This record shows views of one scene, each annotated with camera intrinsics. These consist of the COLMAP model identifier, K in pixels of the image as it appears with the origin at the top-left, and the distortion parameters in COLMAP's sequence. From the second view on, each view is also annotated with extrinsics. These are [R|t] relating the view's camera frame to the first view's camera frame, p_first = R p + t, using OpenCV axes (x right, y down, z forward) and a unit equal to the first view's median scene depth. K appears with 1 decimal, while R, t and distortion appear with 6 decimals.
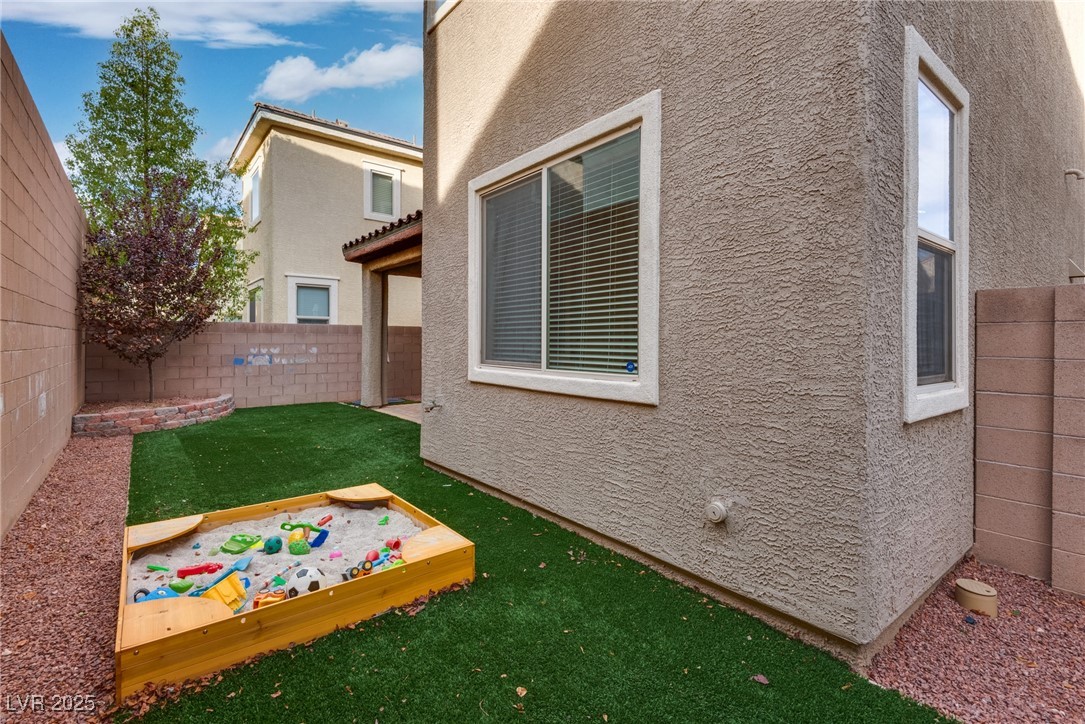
lens RADIAL K [[498.7, 0, 542.9], [0, 498.7, 342.3], [0, 0, 1]] dist [0.014469, -0.000119]
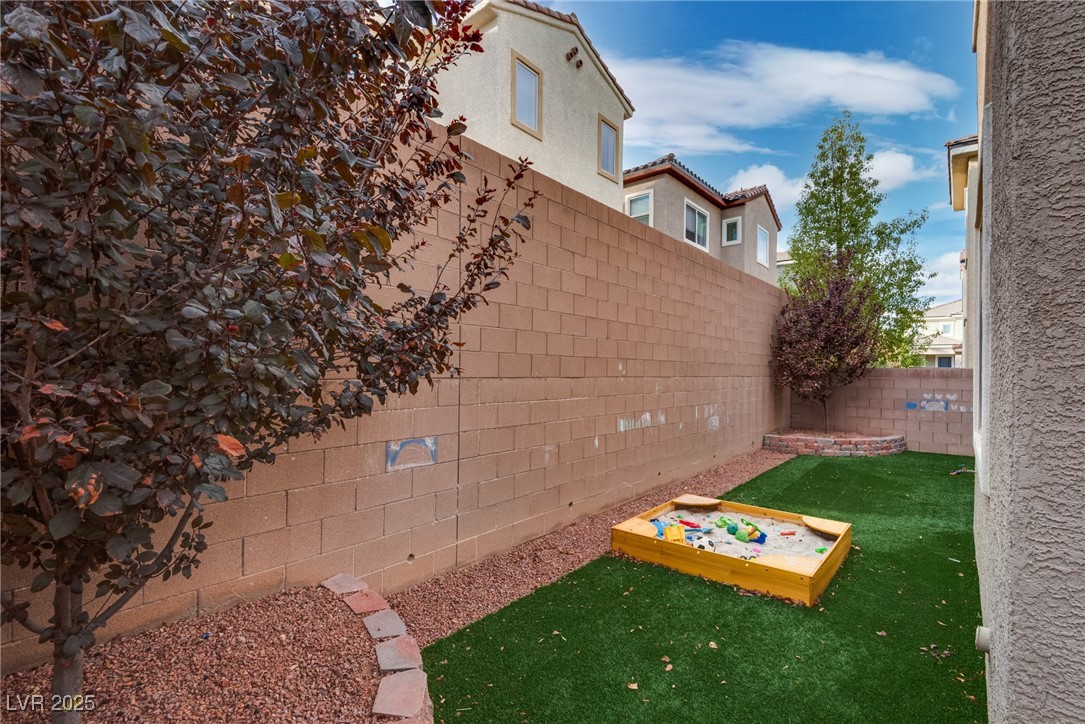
lens RADIAL K [[498.2, 0, 540.2], [0, 498.2, 369.6], [0, 0, 1]] dist [0.018429, -0.012378]
pose [[0.194386, -0.002991, -0.980921, 0.365388], [-0.016160, 0.999850, -0.006251, -0.024686], [0.980792, 0.017067, 0.194308, 0.060636]]
